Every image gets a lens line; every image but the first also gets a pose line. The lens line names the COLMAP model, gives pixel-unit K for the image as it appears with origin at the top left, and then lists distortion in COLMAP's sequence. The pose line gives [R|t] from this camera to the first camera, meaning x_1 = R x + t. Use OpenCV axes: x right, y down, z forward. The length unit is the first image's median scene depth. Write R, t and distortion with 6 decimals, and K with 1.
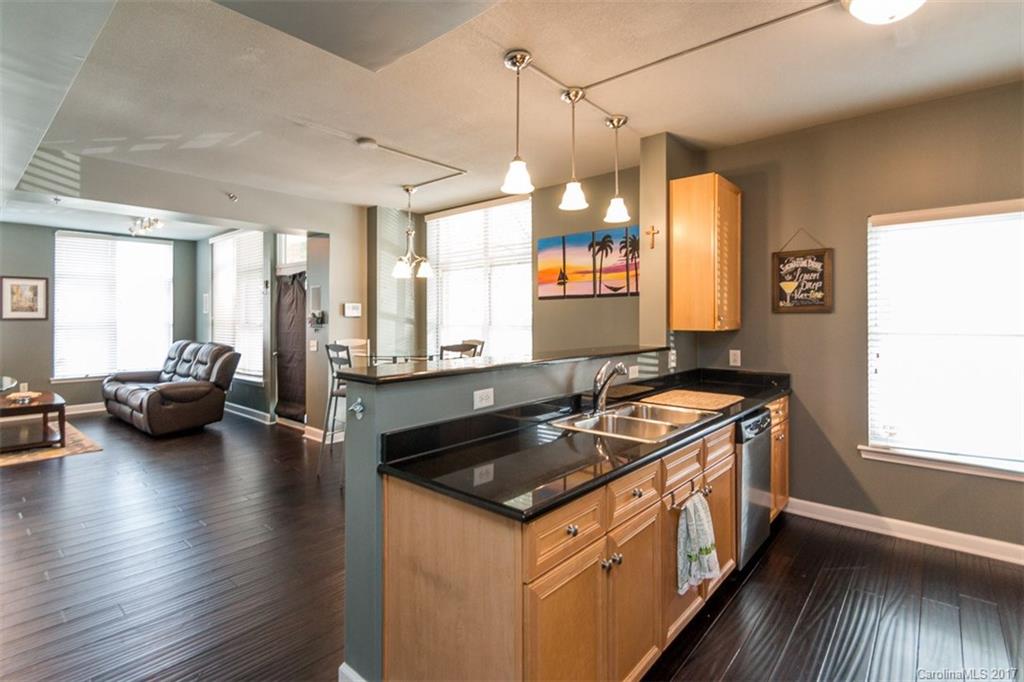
lens RADIAL K [[493.5, 0, 494.5], [0, 493.5, 317.0], [0, 0, 1]] dist [-0.002836, -0.001203]
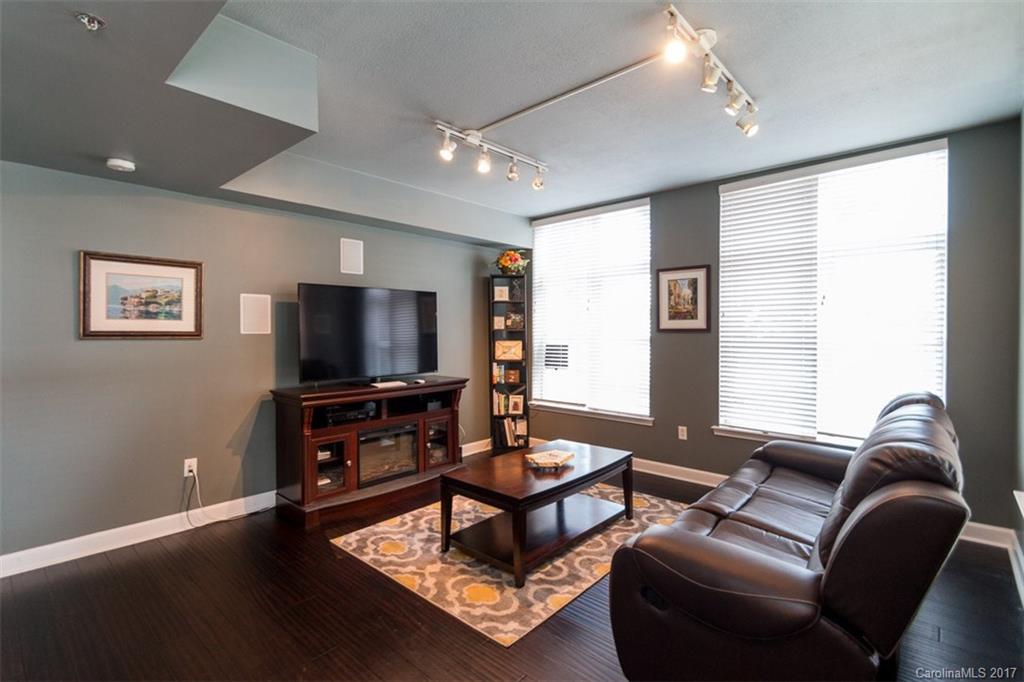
lens RADIAL K [[479.9, 0, 511.3], [0, 479.9, 329.5], [0, 0, 1]] dist [-0.000057, -0.000355]
pose [[-0.006192, 0.000431, -0.999981, -0.352197], [0.003961, 0.999992, 0.000407, 0.002233], [0.999973, -0.003958, -0.006193, 0.886817]]
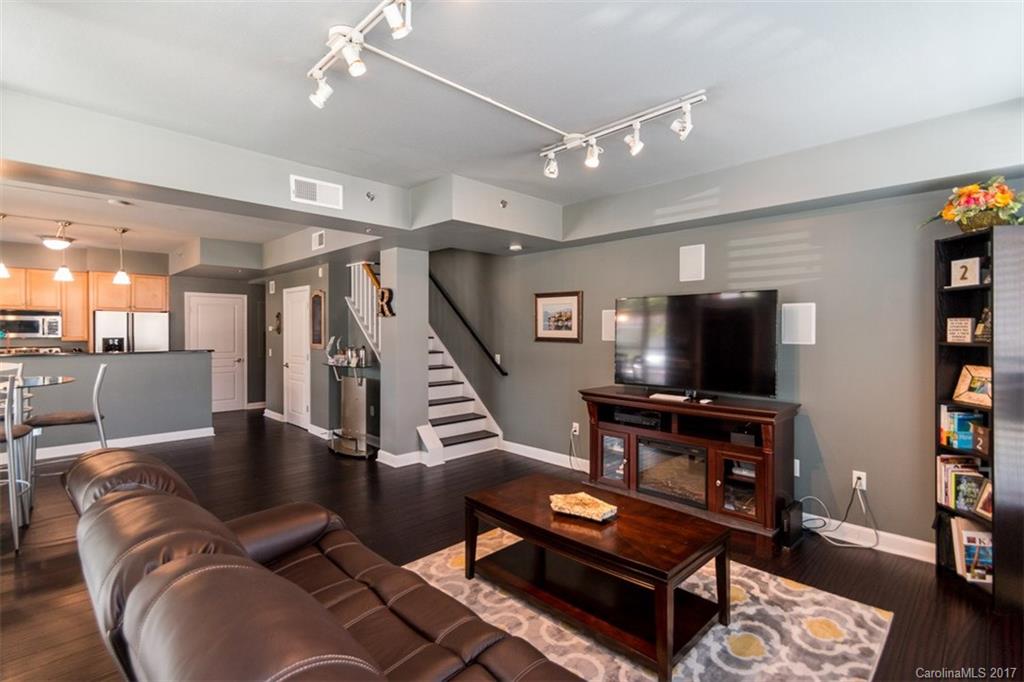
lens RADIAL K [[479.9, 0, 511.3], [0, 479.9, 329.5], [0, 0, 1]] dist [-0.000057, -0.000355]
pose [[-0.998297, -0.001382, 0.058312, -0.850429], [-0.001553, 0.999995, -0.002874, -0.009365], [-0.058308, -0.002960, -0.998294, 1.357379]]
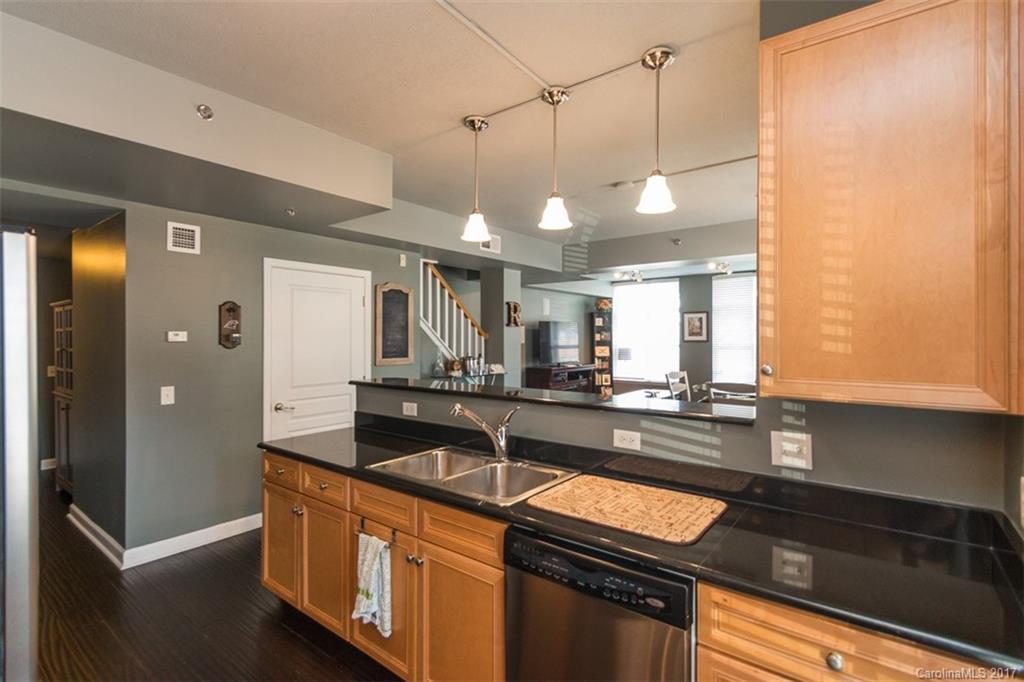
lens RADIAL K [[479.9, 0, 511.3], [0, 479.9, 329.5], [0, 0, 1]] dist [-0.000057, -0.000355]
pose [[0.075680, -0.015902, -0.997005, 0.458619], [0.004948, 0.999867, -0.015572, -0.011954], [0.997120, -0.003755, 0.075748, 0.411391]]
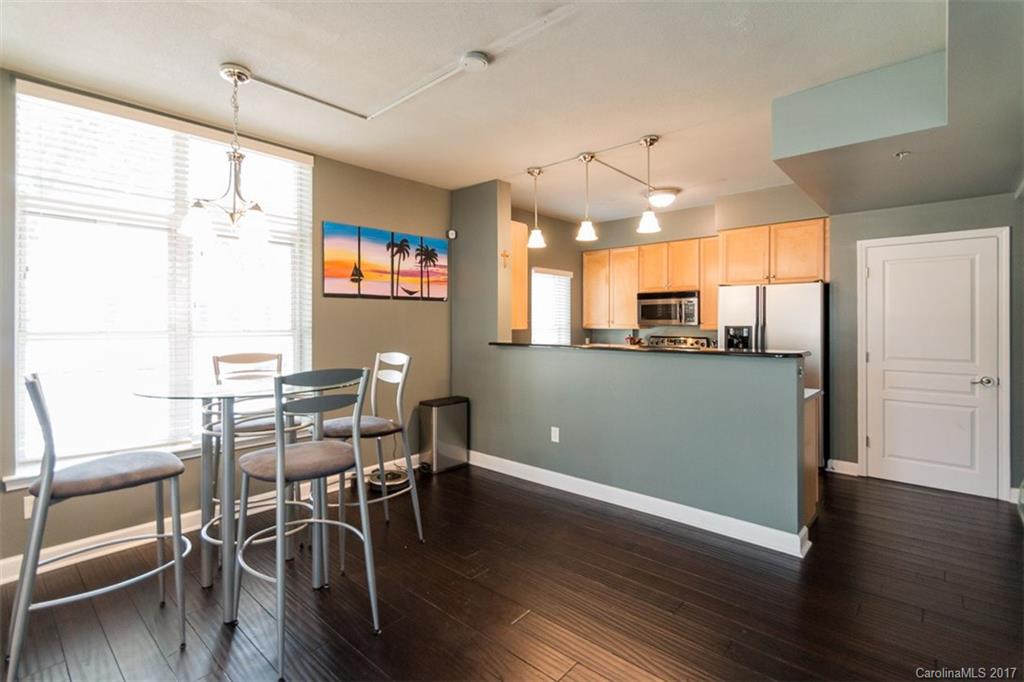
lens RADIAL K [[479.9, 0, 511.3], [0, 479.9, 329.5], [0, 0, 1]] dist [-0.000057, -0.000355]
pose [[-0.003254, -0.009627, 0.999948, -0.573591], [-0.001163, 0.999953, 0.009624, 0.008489], [-0.999994, -0.001131, -0.003266, 0.586338]]
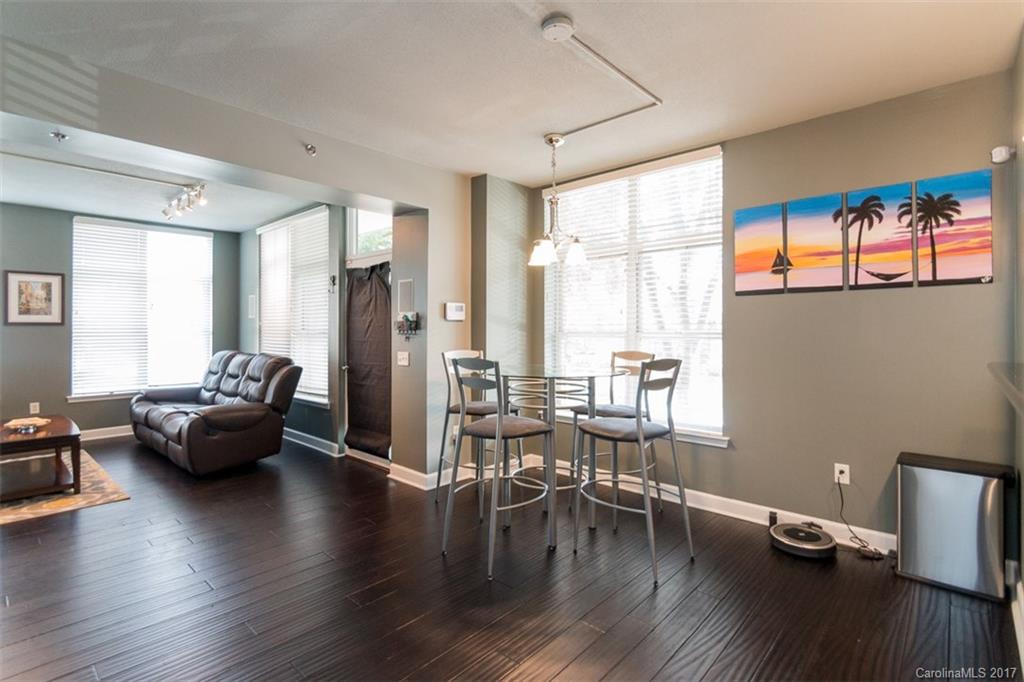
lens RADIAL K [[489.2, 0, 498.8], [0, 489.2, 327.4], [0, 0, 1]] dist [0.002028, -0.000138]
pose [[0.999645, 0.002166, -0.026544, -0.193793], [-0.002146, 0.999997, 0.000789, 0.009175], [0.026546, -0.000732, 0.999647, 0.242319]]
